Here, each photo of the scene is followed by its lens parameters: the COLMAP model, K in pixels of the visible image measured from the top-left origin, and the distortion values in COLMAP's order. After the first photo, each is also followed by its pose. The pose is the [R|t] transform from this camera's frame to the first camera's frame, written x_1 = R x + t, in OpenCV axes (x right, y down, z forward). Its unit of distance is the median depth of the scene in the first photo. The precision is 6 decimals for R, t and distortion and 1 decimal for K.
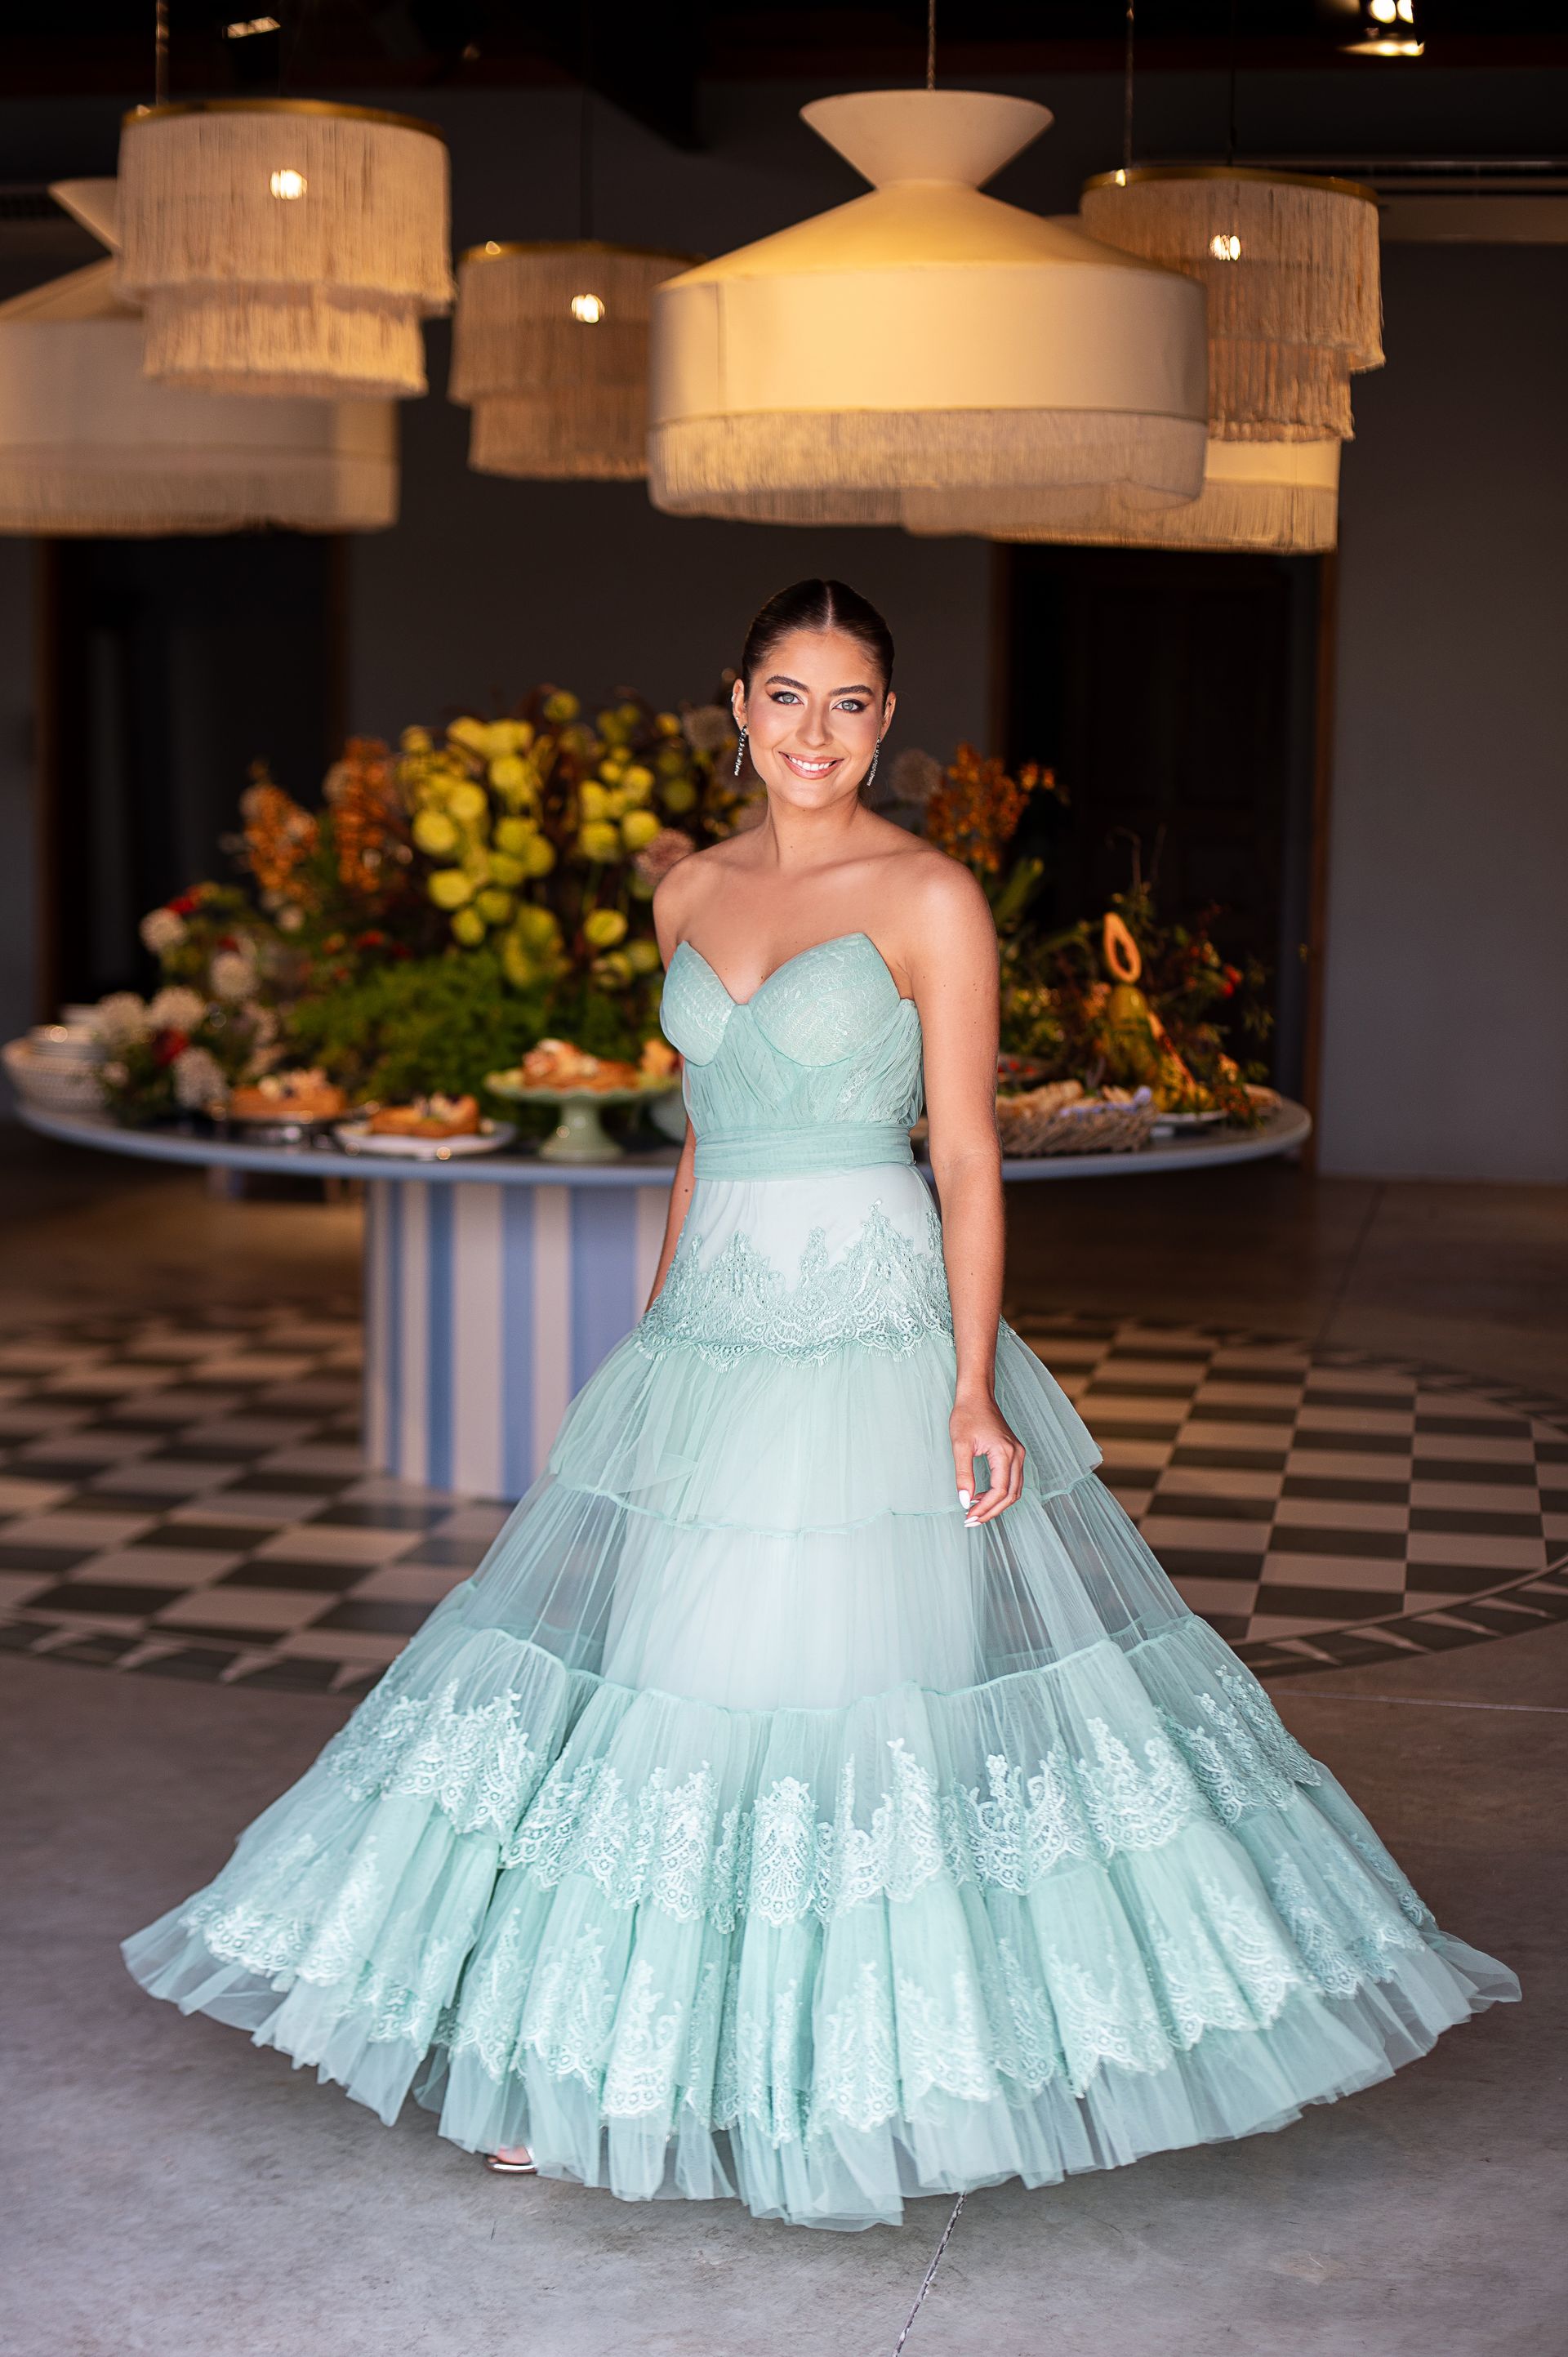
lens RADIAL K [[3636.5, 0, 731.9], [0, 3636.5, 1180.3], [0, 0, 1]] dist [-0.033555, -0.038781]
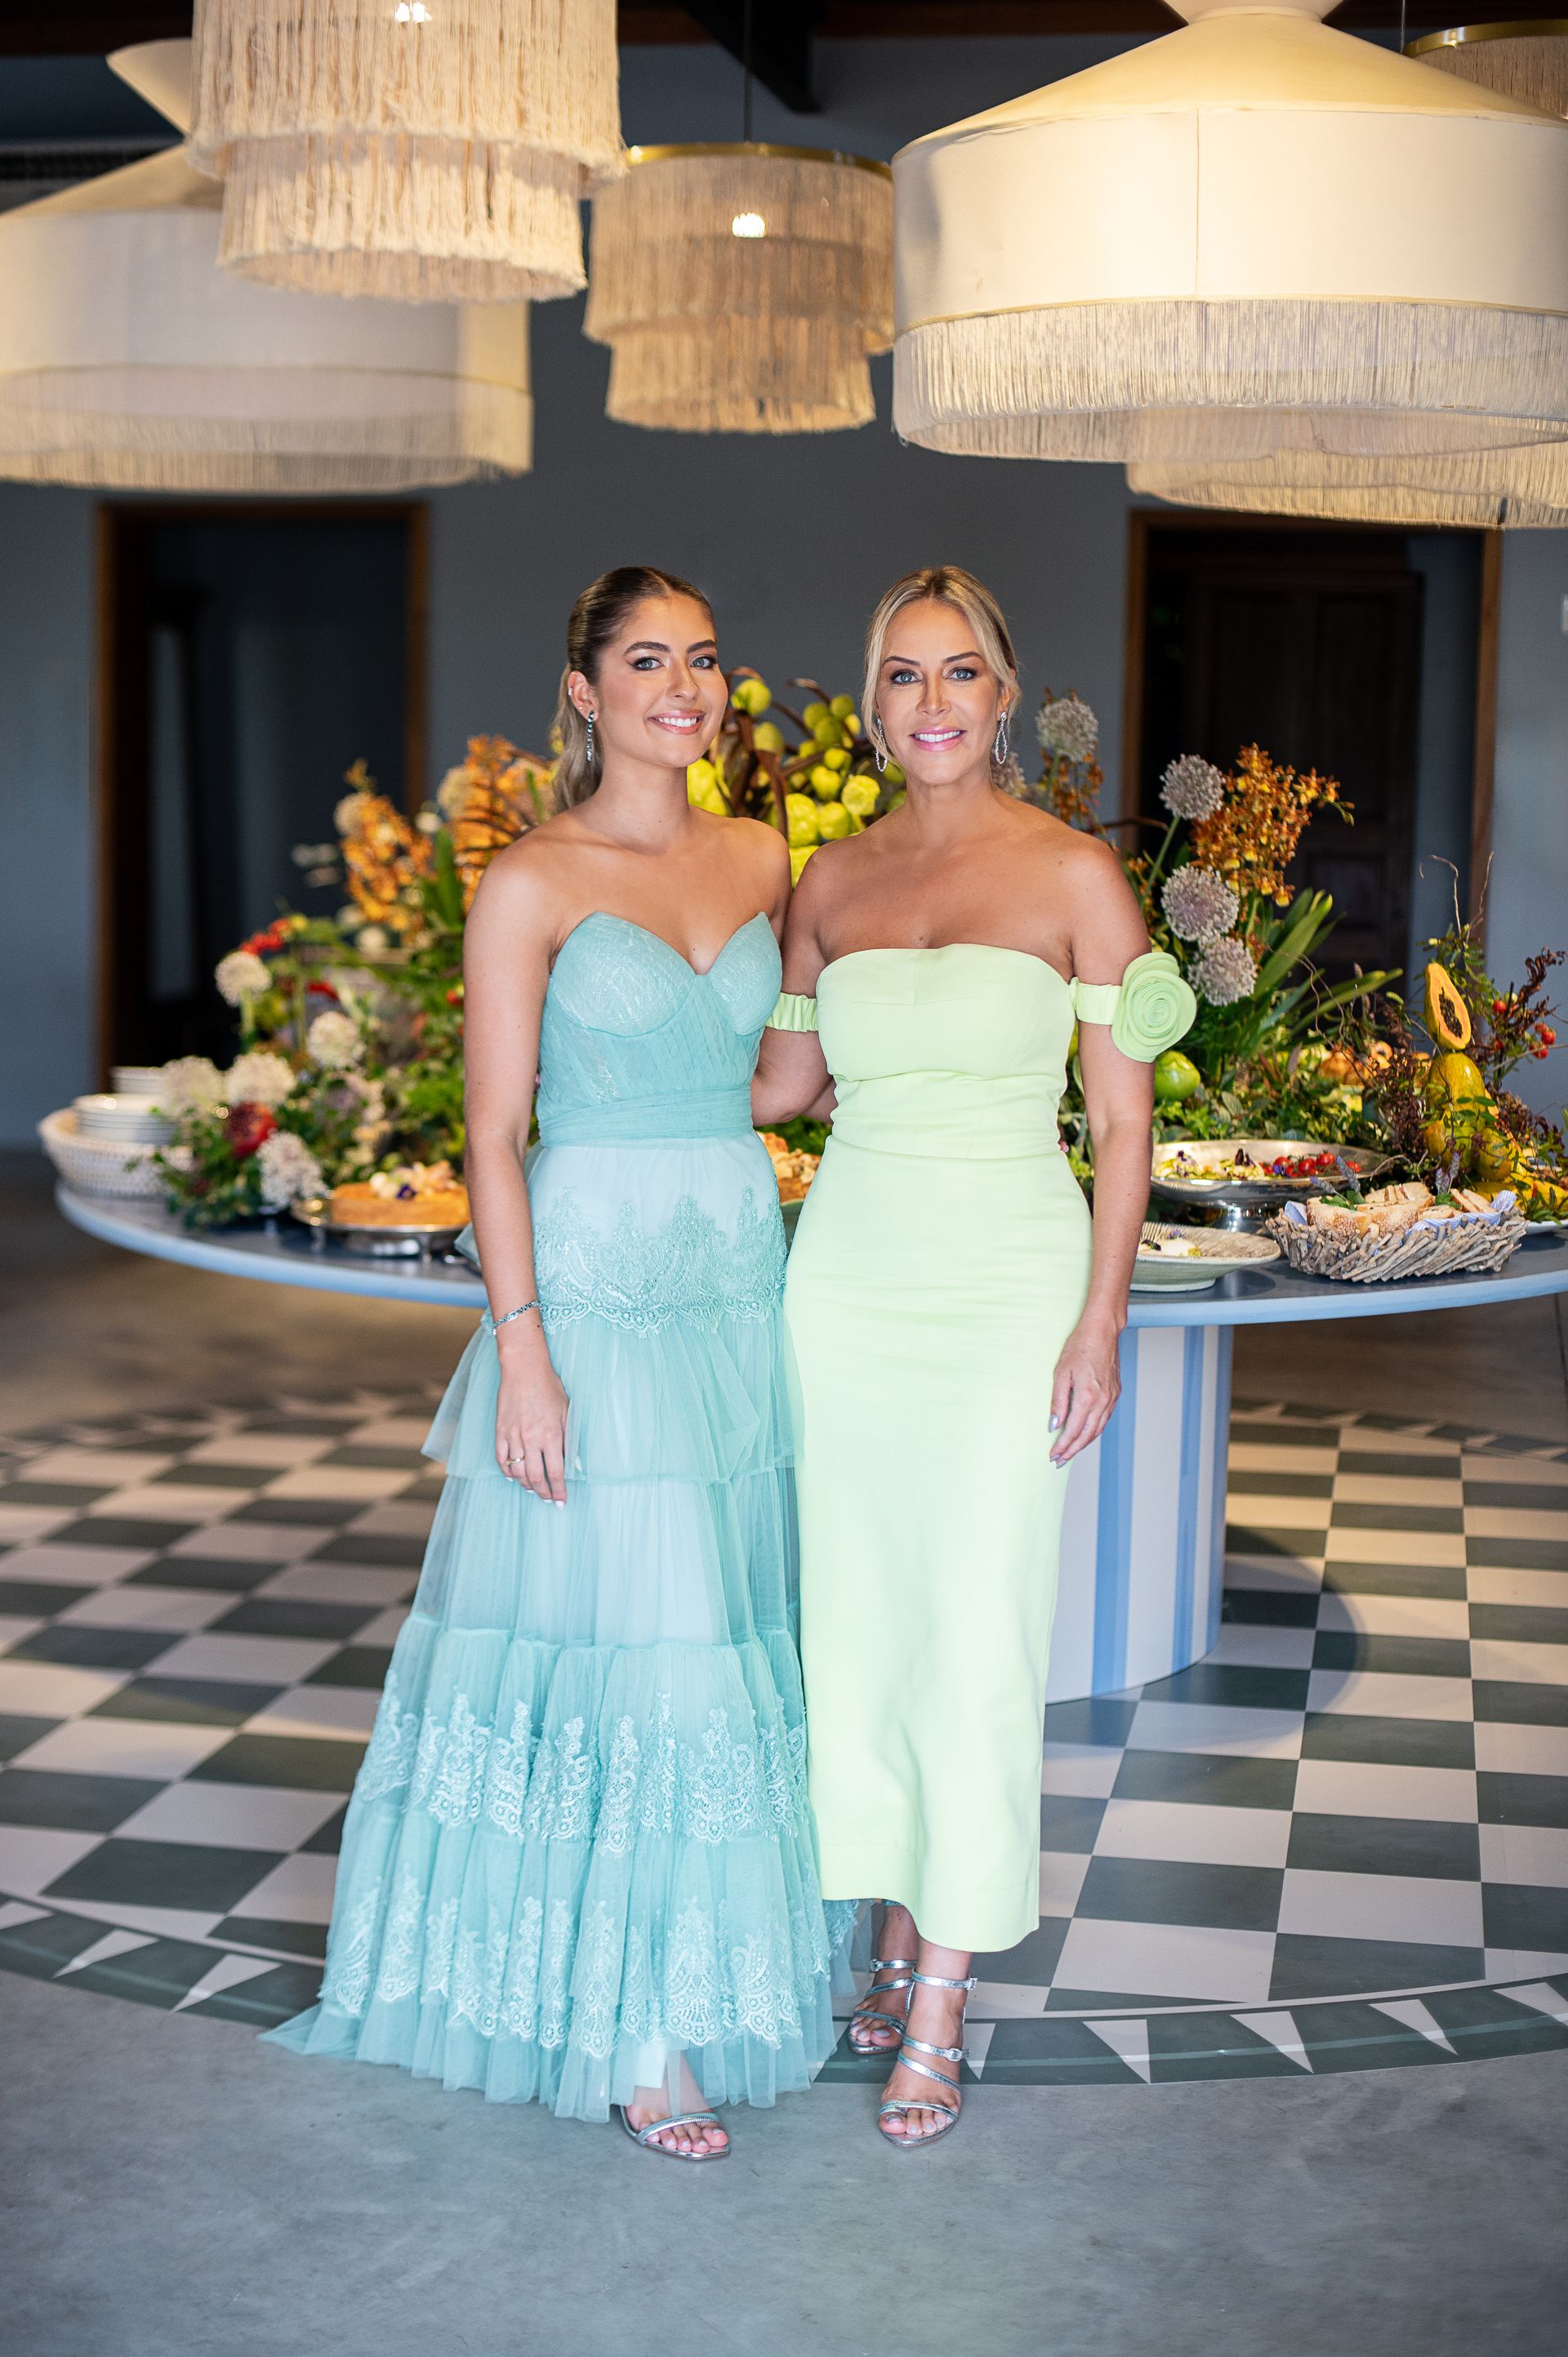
lens RADIAL K [[3347.2, 0, 777.9], [0, 3347.2, 1149.4], [0, 0, 1]] dist [-0.107922, 0.097270]
pose [[0.999903, 0.005402, 0.012853, -0.049997], [-0.005396, 0.999985, -0.000539, -0.031956], [-0.012856, 0.000469, 0.999917, 0.277217]]
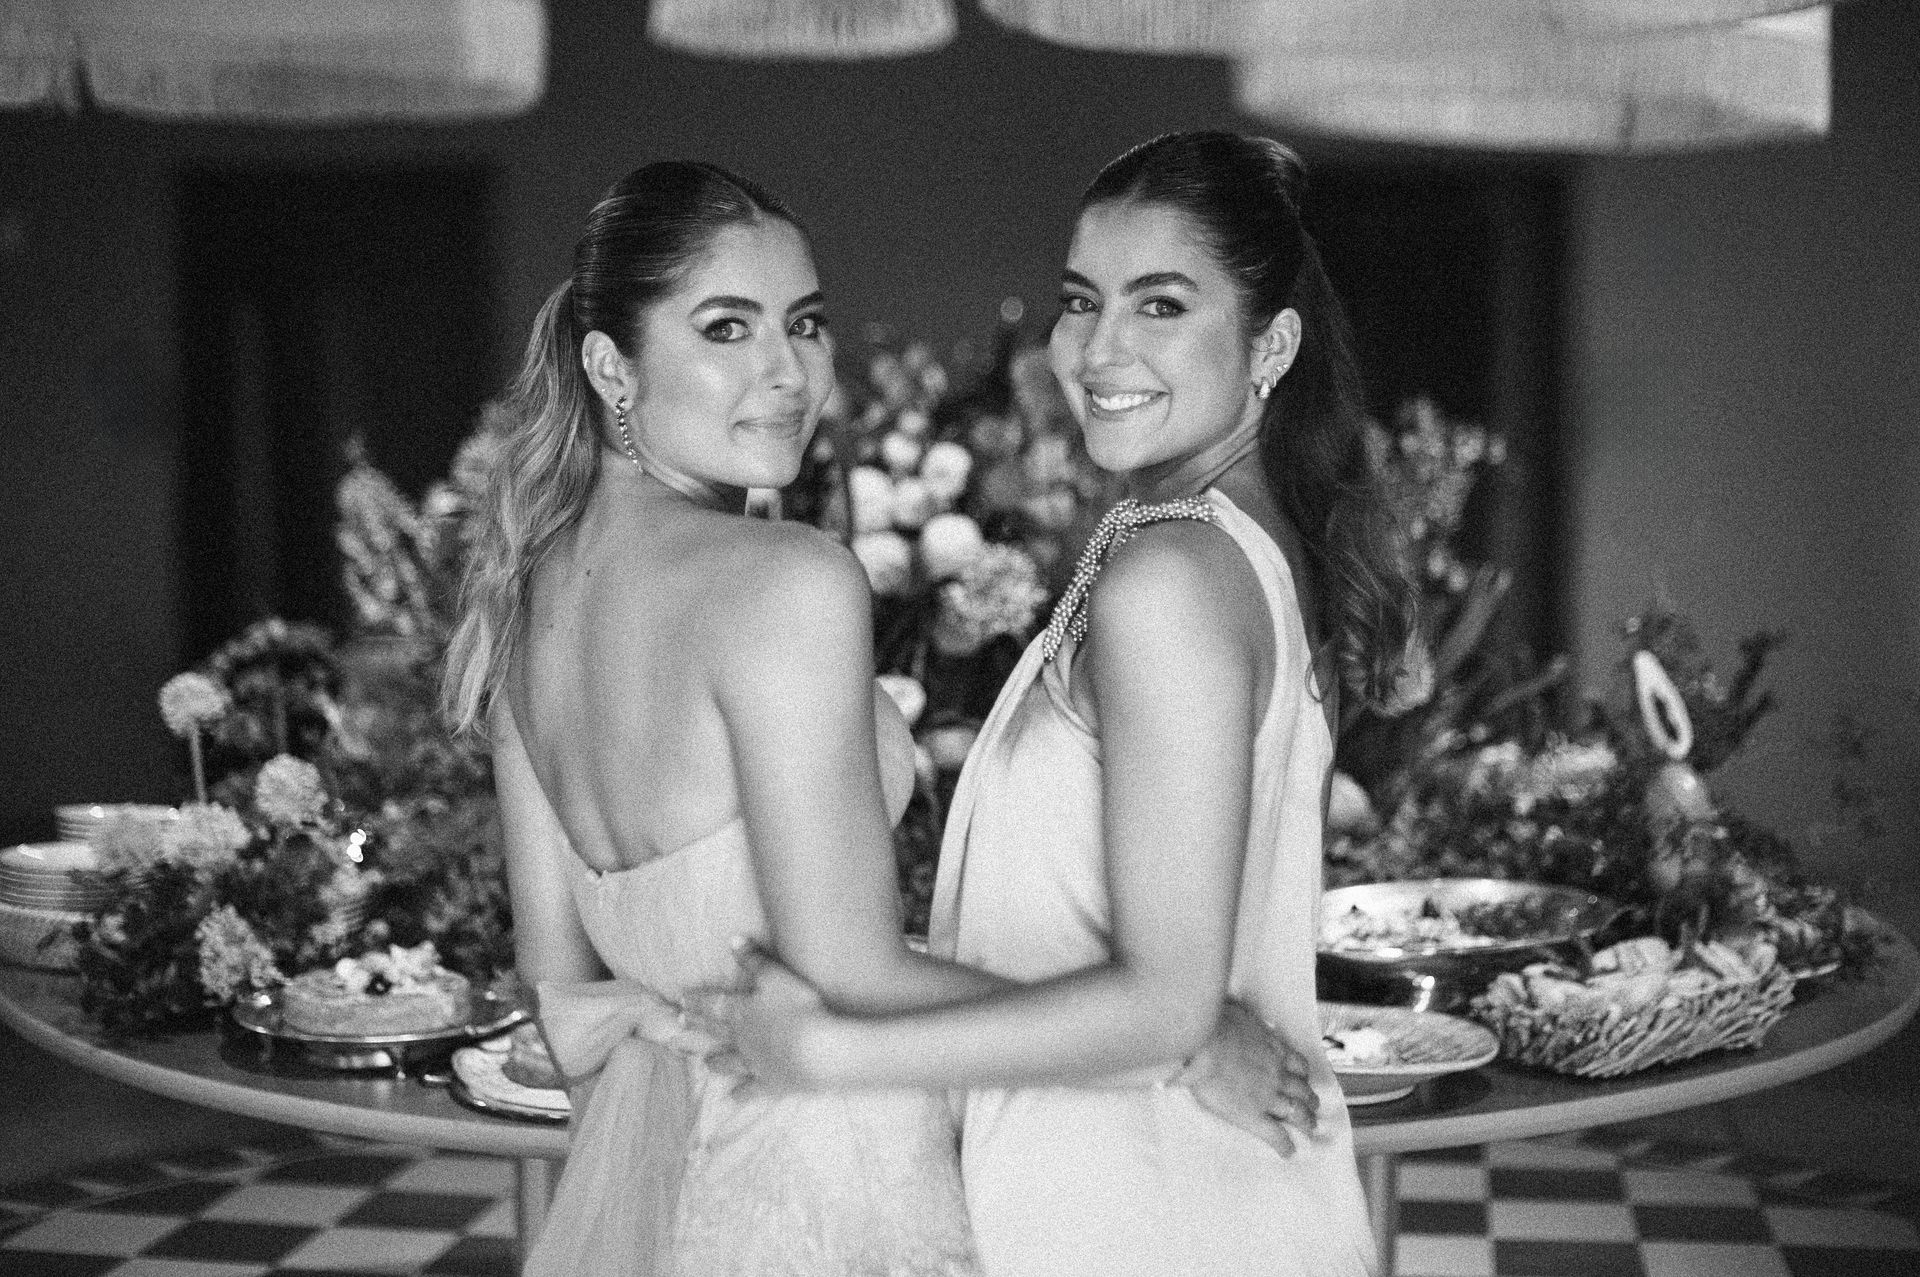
lens RADIAL K [[3004.4, 0, 957.9], [0, 3004.4, 517.5], [0, 0, 1]] dist [-0.156436, 0.128980]
pose [[0.999015, -0.013731, 0.042202, -0.043324], [0.017047, 0.996709, -0.079249, -0.058467], [-0.040975, 0.079890, 0.995961, 0.475595]]
